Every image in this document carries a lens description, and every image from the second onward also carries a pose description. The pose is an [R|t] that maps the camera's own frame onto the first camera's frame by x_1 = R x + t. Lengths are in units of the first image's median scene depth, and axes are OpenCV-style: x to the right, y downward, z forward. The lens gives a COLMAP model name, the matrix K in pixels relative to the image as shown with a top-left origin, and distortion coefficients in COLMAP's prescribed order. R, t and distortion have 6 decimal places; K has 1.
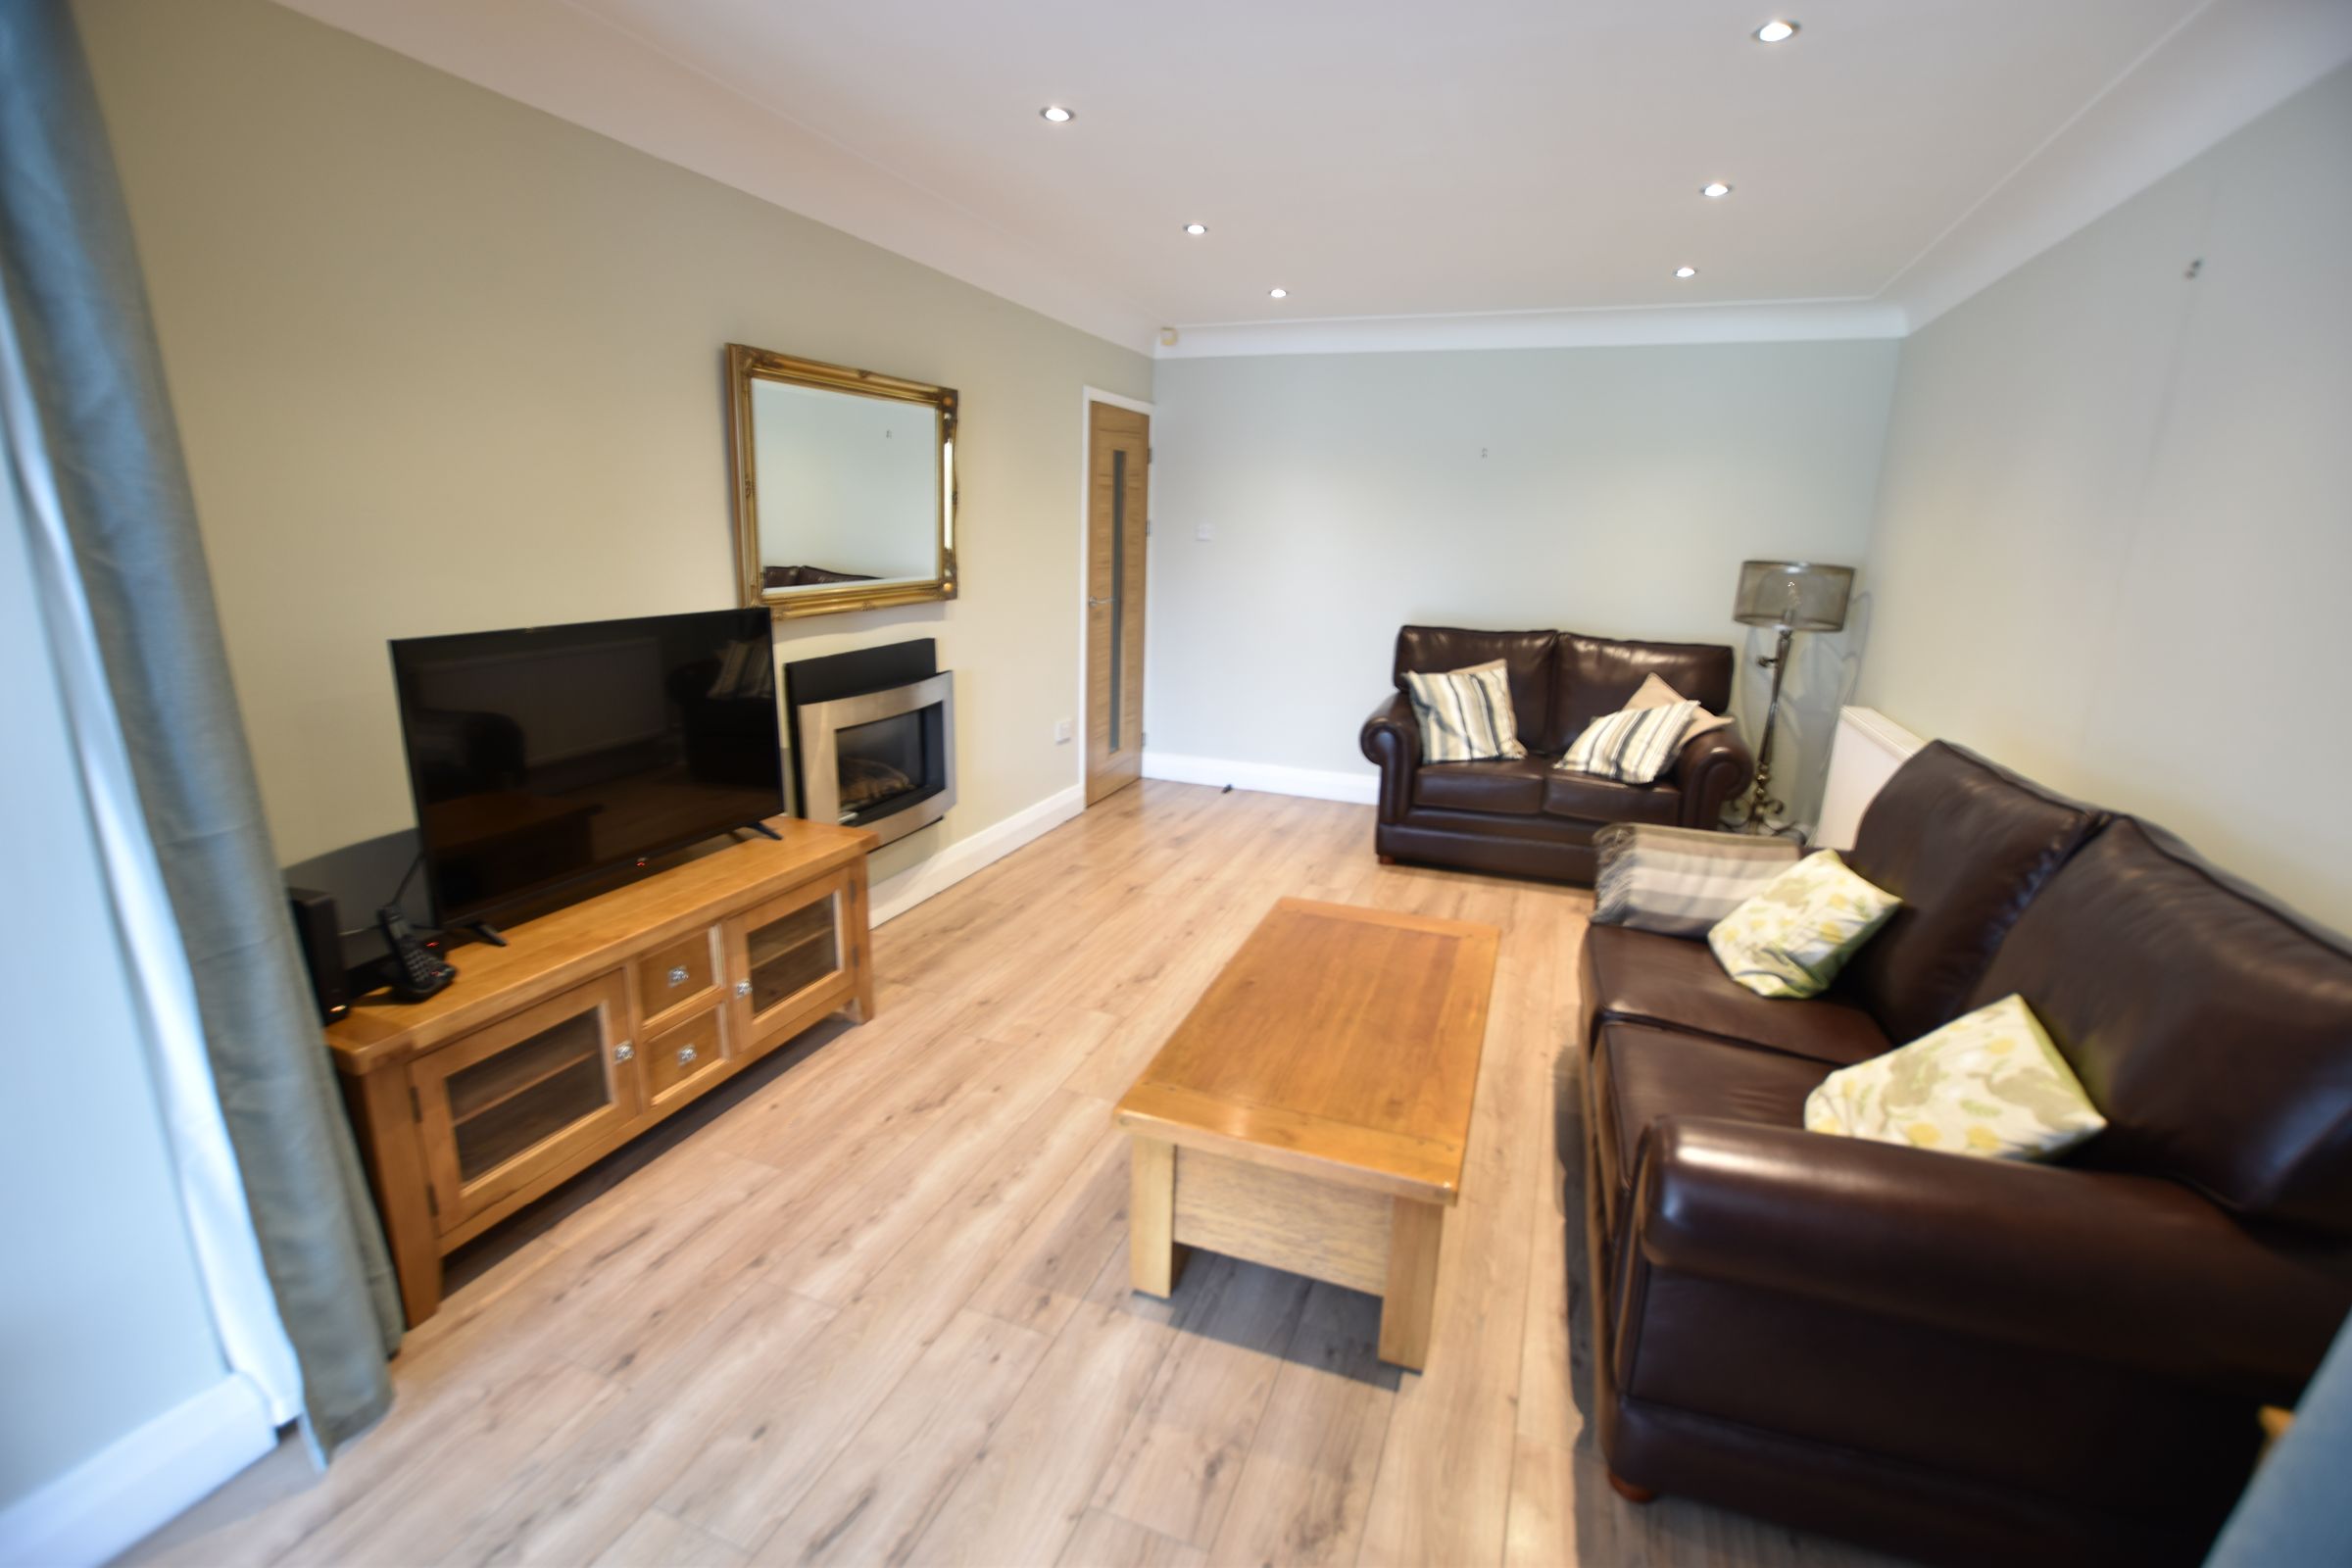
lens RADIAL K [[1039.0, 0, 1185.4], [0, 1039.0, 774.6], [0, 0, 1]] dist [-0.030439, 0.001170]
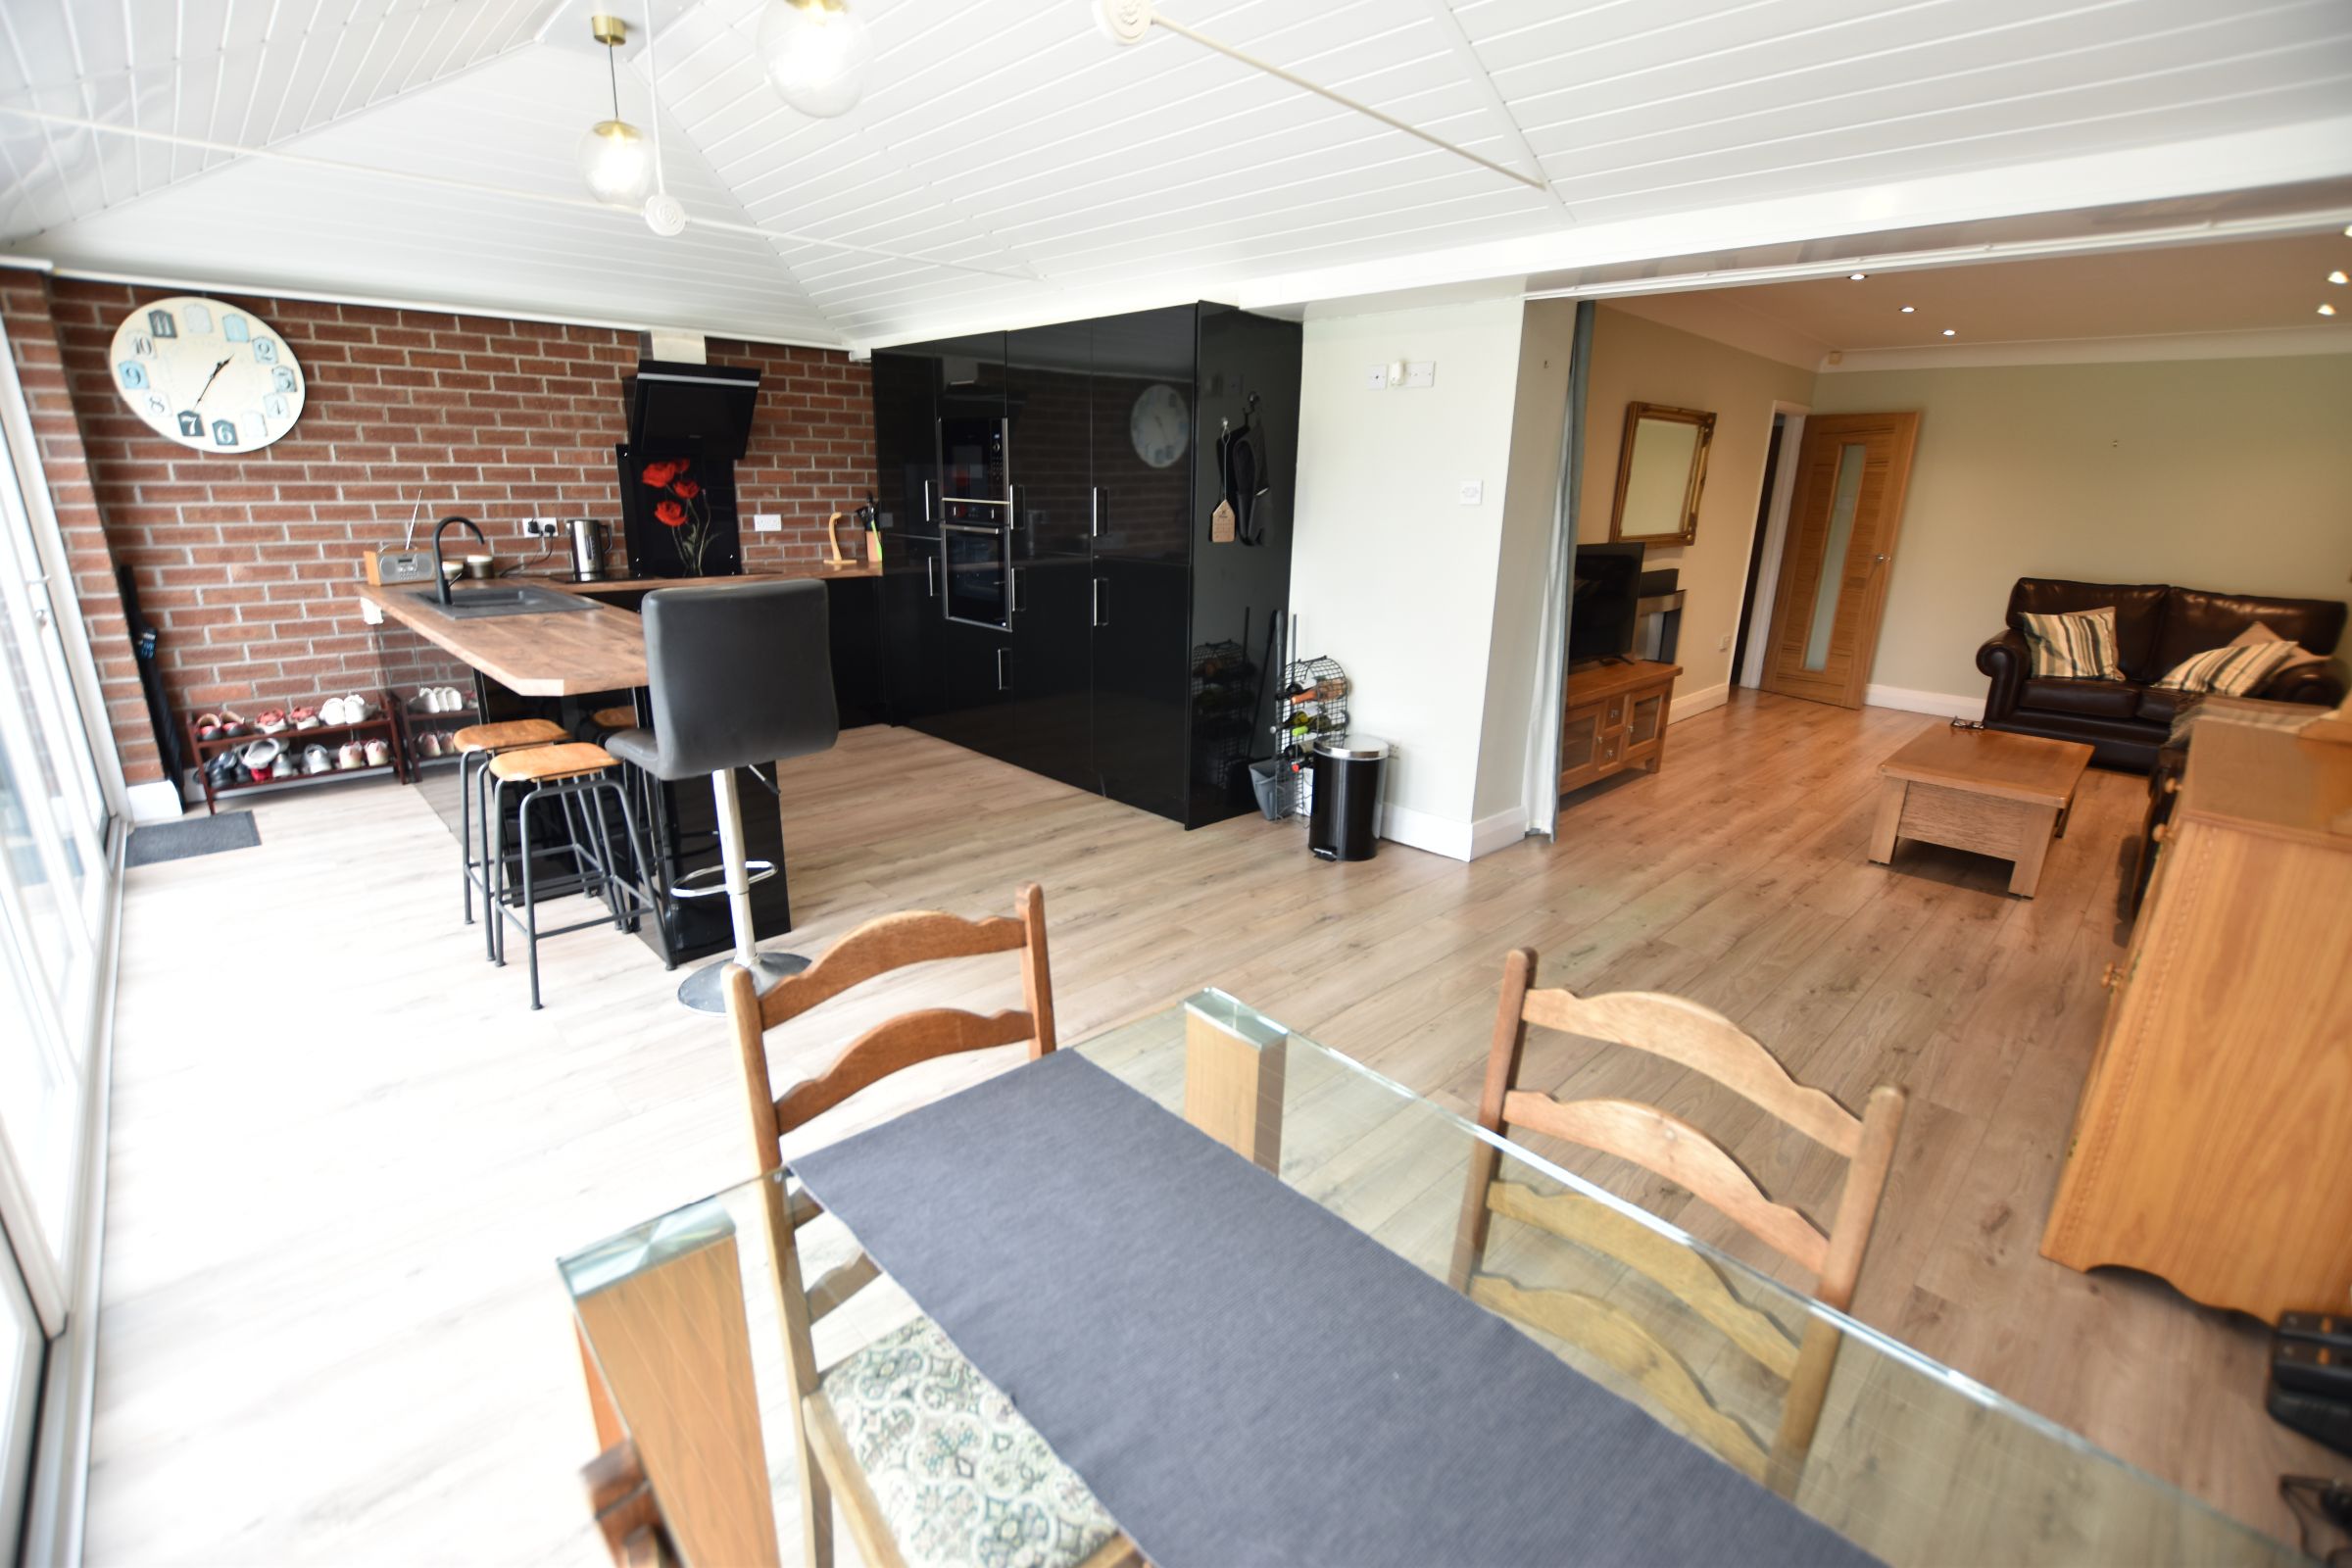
lens RADIAL K [[1039.0, 0, 1173.3], [0, 1039.0, 775.6], [0, 0, 1]] dist [-0.030439, 0.001170]
pose [[0.902637, 0.109426, -0.416261, -0.245563], [-0.096383, 0.993970, 0.052292, 0.177539], [0.419473, -0.007080, 0.907740, -0.774268]]
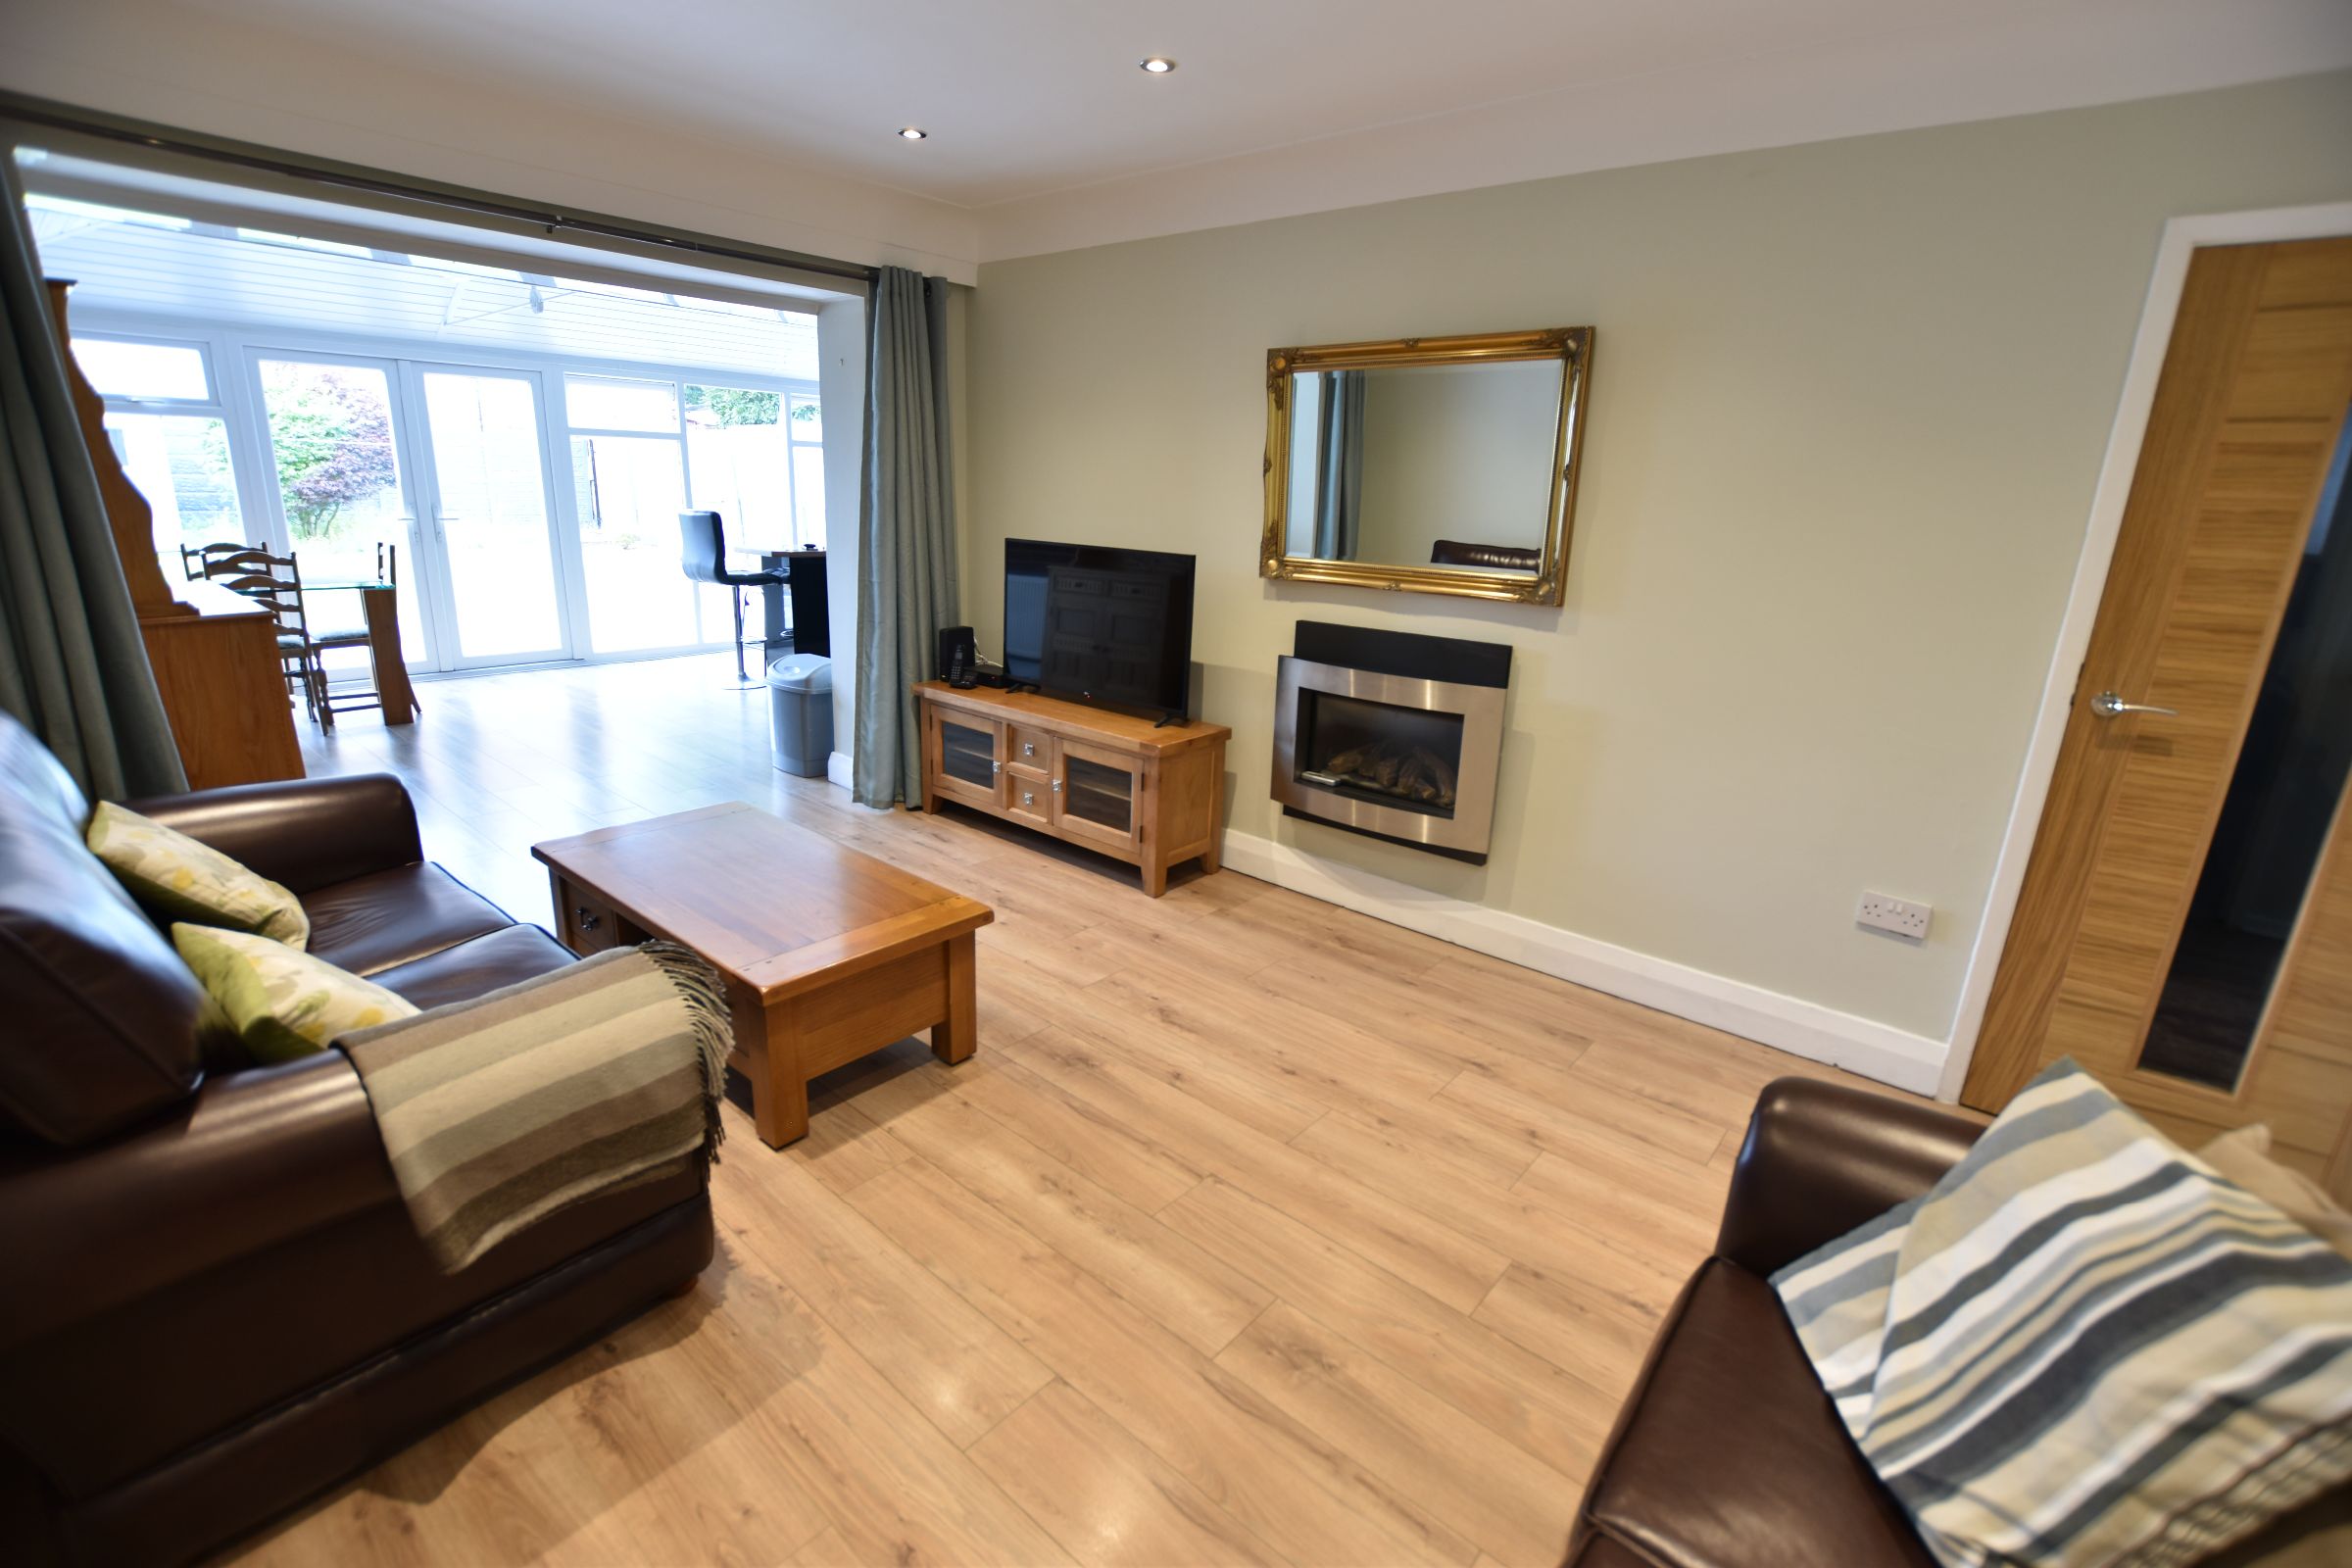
lens RADIAL K [[1039.0, 0, 1177.4], [0, 1039.0, 786.8], [0, 0, 1]] dist [-0.030439, 0.001170]
pose [[-0.340116, 0.218706, -0.914598, 0.604131], [-0.268289, 0.909591, 0.317279, -0.216596], [0.901300, 0.353288, -0.250690, 0.993647]]
